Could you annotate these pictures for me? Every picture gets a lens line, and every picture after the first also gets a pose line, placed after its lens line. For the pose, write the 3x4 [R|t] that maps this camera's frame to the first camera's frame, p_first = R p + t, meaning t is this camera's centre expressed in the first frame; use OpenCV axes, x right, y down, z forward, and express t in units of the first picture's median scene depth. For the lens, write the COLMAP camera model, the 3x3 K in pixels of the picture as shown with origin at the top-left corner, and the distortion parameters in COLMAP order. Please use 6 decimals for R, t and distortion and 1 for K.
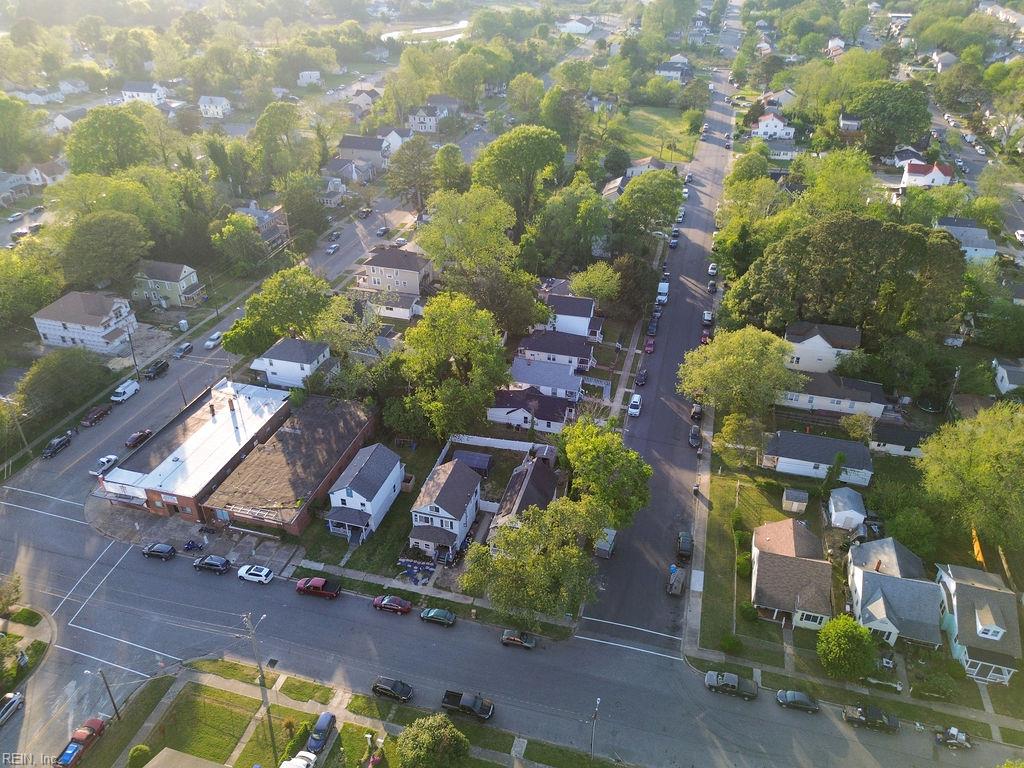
lens RADIAL K [[719.0, 0, 512.0], [0, 719.0, 384.0], [0, 0, 1]] dist [0.048424, -0.063462]
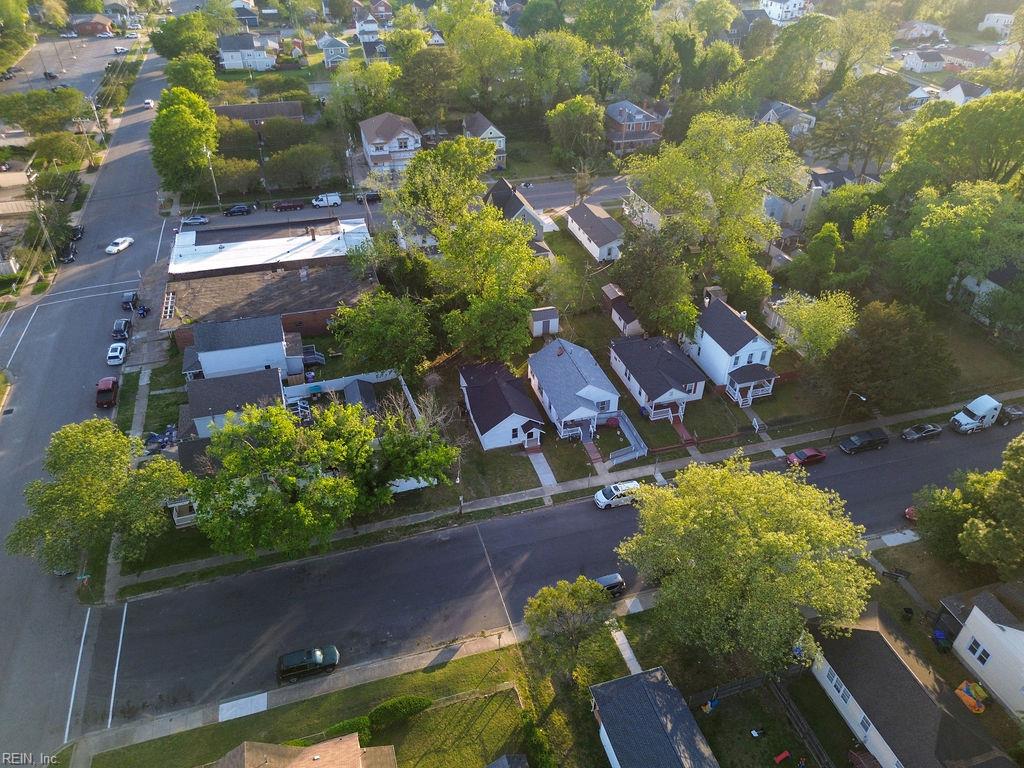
lens RADIAL K [[730.2, 0, 513.9], [0, 730.2, 381.0], [0, 0, 1]] dist [0.066787, -0.067443]
pose [[0.535120, 0.489283, -0.688657, 0.596810], [-0.461660, 0.852074, 0.246657, -0.191528], [0.707472, 0.185935, 0.681844, 0.615827]]
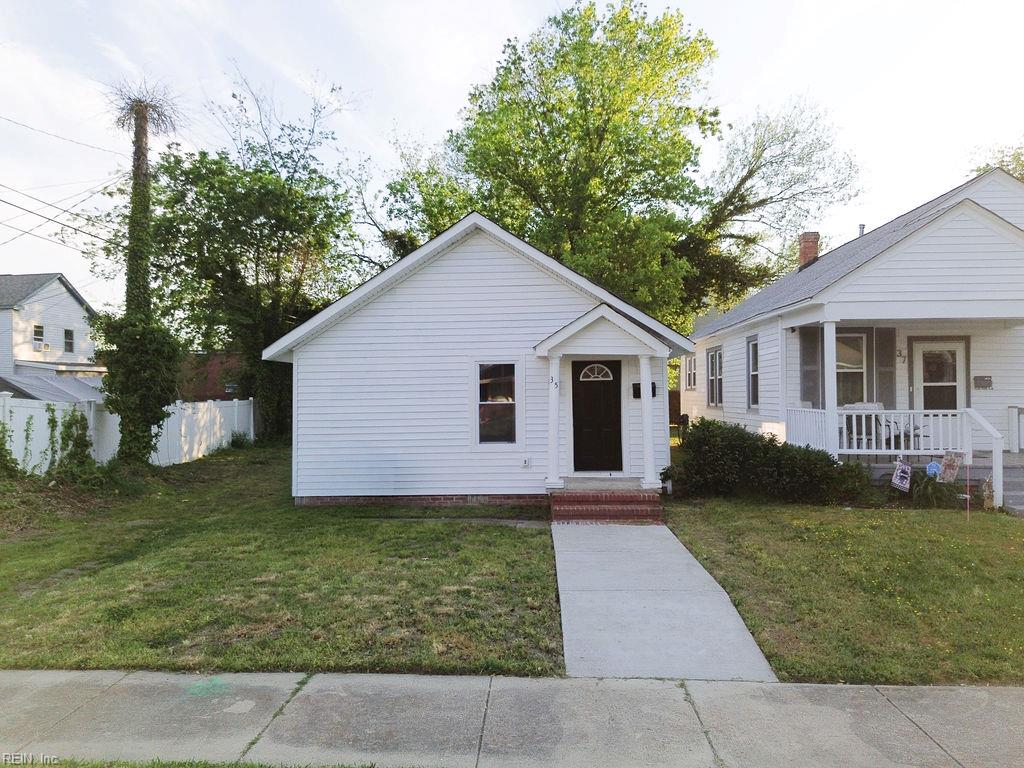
lens RADIAL K [[733.0, 0, 514.1], [0, 733.0, 382.8], [0, 0, 1]] dist [0.060282, -0.067558]
pose [[0.221178, -0.019671, -0.975035, 0.206187], [-0.518678, 0.844293, -0.134691, 0.060756], [0.825865, 0.535520, 0.176536, 1.139077]]
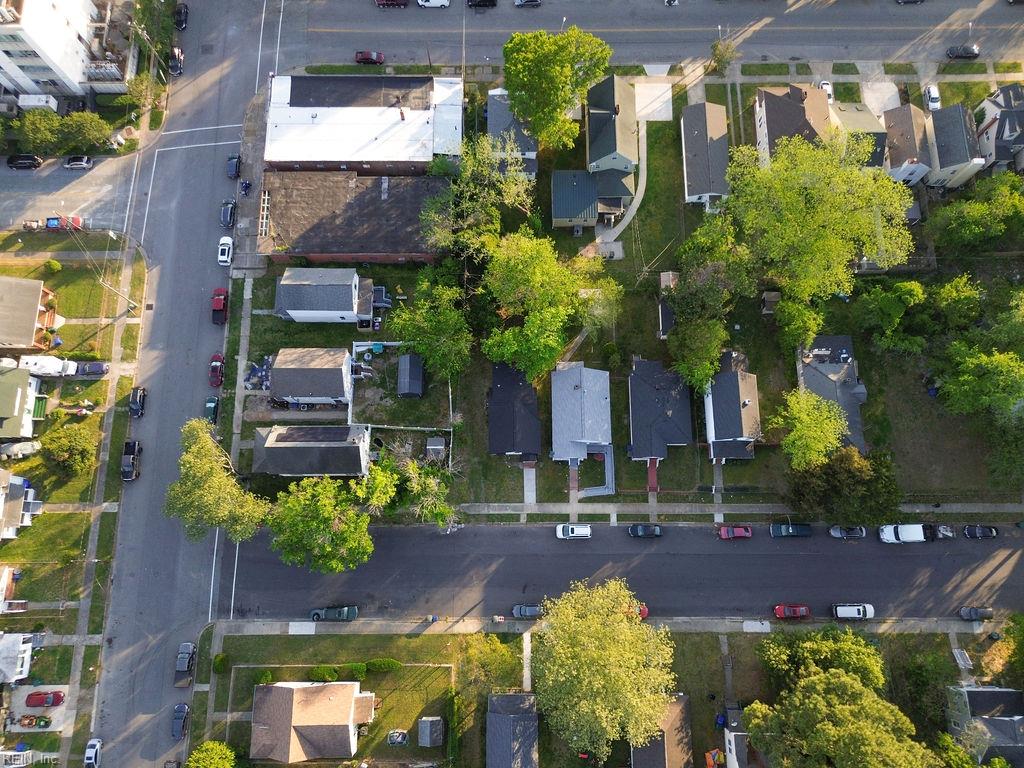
lens RADIAL K [[730.2, 0, 513.9], [0, 730.2, 381.0], [0, 0, 1]] dist [0.066787, -0.067443]
pose [[0.268017, 0.932123, -0.243545, 0.236443], [-0.516609, 0.352426, 0.780328, -0.756959], [0.813193, -0.083324, 0.575999, 0.593203]]
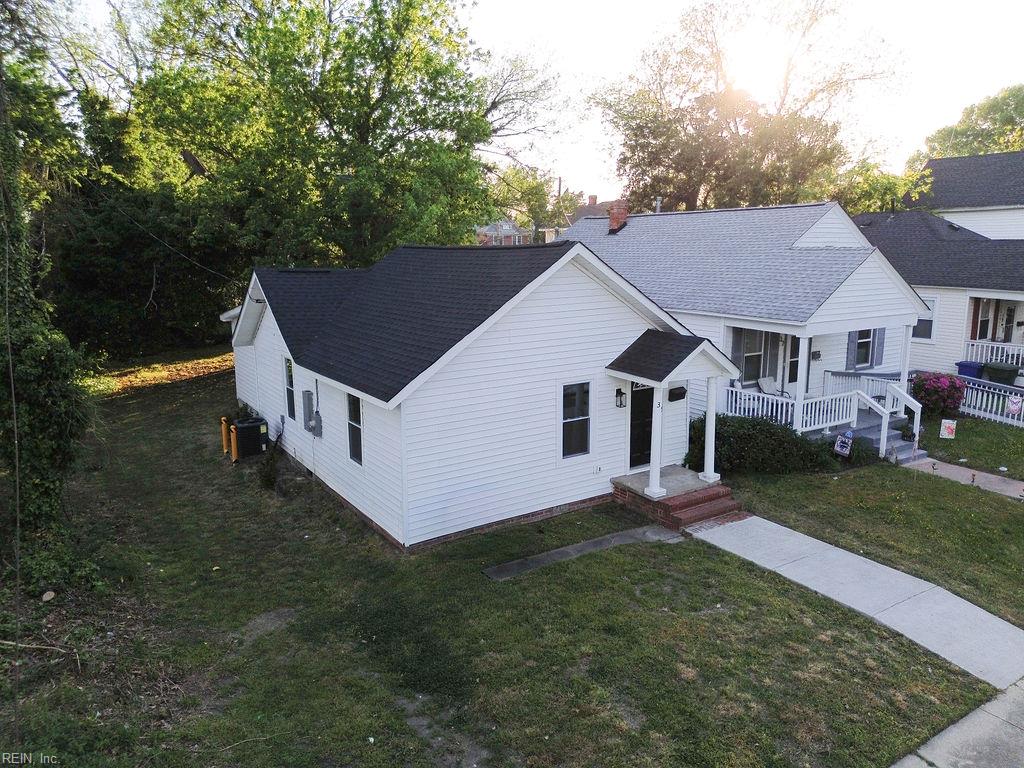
lens RADIAL K [[730.2, 0, 513.9], [0, 730.2, 381.0], [0, 0, 1]] dist [0.066787, -0.067443]
pose [[0.749345, 0.114383, -0.652226, 0.162156], [-0.351122, 0.903731, -0.244915, 0.078256], [0.561423, 0.412536, 0.717369, 1.057445]]
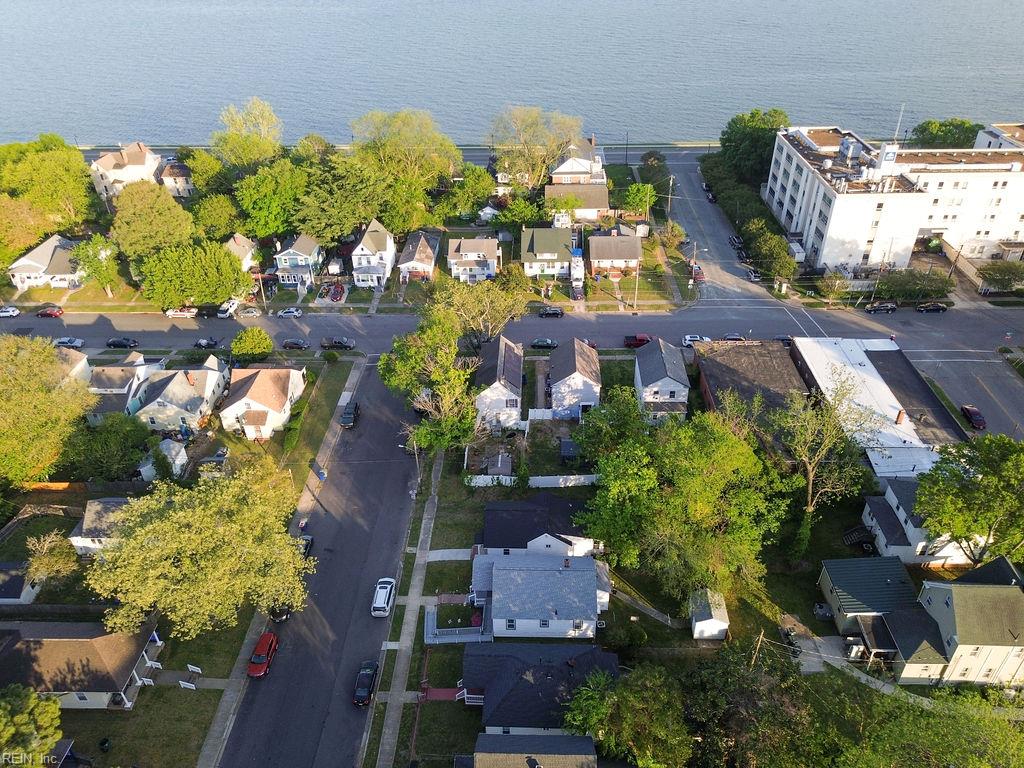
lens RADIAL K [[730.2, 0, 513.9], [0, 730.2, 381.0], [0, 0, 1]] dist [0.066787, -0.067443]
pose [[-0.971704, 0.141911, -0.188818, 0.188422], [-0.115853, 0.410287, 0.904568, -0.748228], [0.205838, 0.900847, -0.382237, 1.322938]]
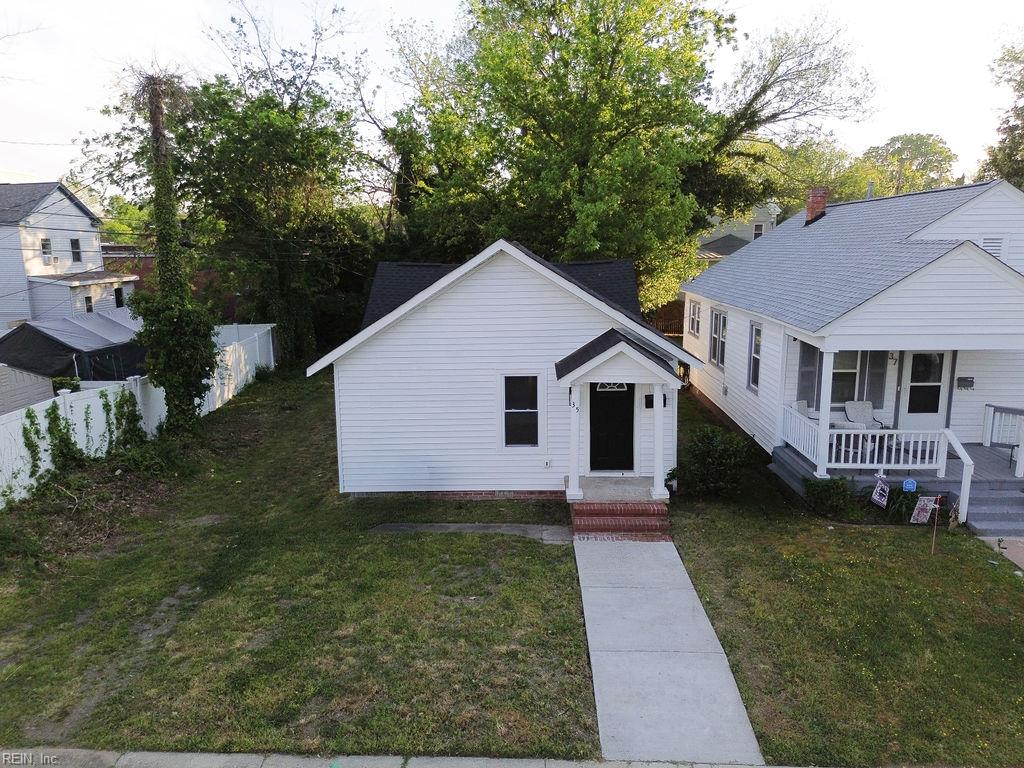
lens RADIAL K [[730.2, 0, 513.9], [0, 730.2, 381.0], [0, 0, 1]] dist [0.066787, -0.067443]
pose [[0.228047, 0.171541, -0.958420, 0.213553], [-0.515454, 0.856370, 0.030629, 0.040475], [0.826016, 0.487036, 0.283714, 1.118256]]
